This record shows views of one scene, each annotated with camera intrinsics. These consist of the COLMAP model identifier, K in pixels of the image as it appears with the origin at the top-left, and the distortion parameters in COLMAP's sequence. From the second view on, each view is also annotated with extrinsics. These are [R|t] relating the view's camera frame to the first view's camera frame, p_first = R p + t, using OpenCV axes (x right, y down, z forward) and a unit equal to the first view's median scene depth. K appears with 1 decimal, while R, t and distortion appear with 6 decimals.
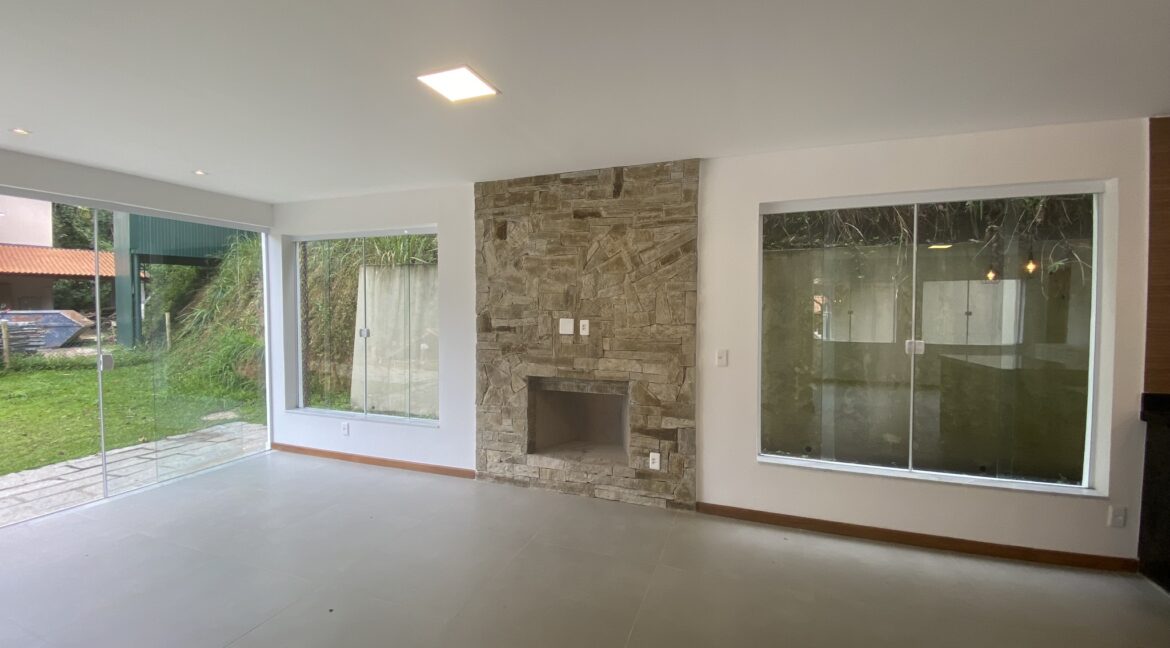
lens RADIAL K [[462.4, 0, 587.5], [0, 462.4, 322.4], [0, 0, 1]] dist [0.088299, -0.055420]
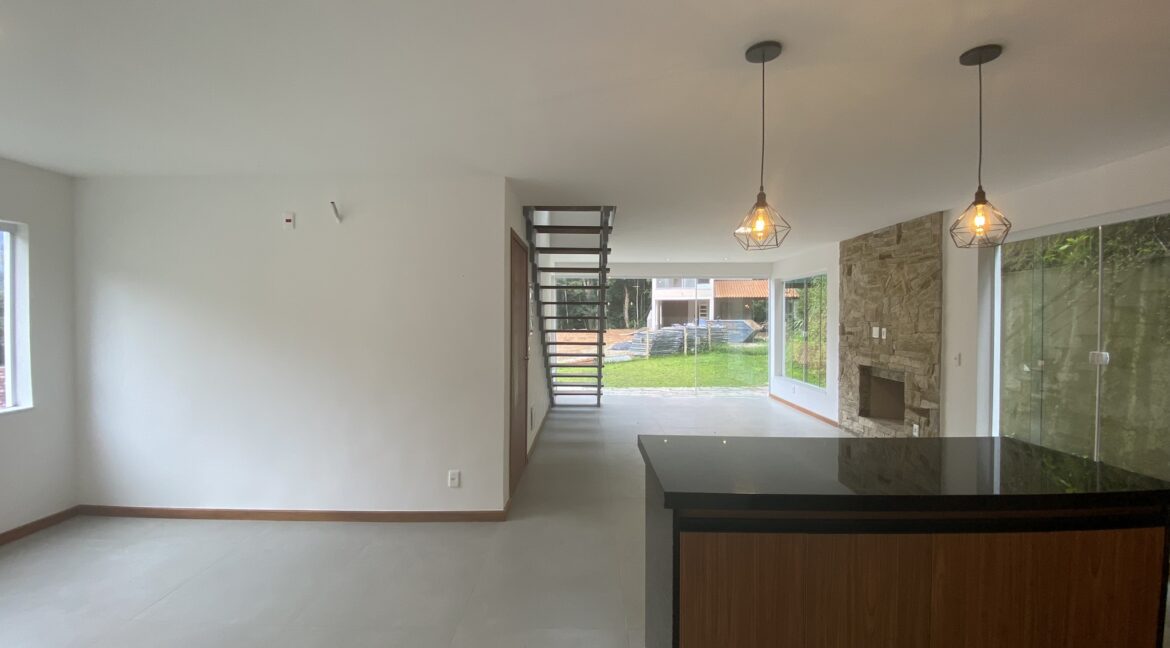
lens RADIAL K [[470.7, 0, 584.7], [0, 470.7, 321.6], [0, 0, 1]] dist [0.007985, -0.015138]
pose [[0.331665, 0.008679, -0.943357, 1.063044], [-0.030806, 0.999524, -0.001635, 0.005457], [0.942894, 0.029603, 0.331774, -0.378350]]
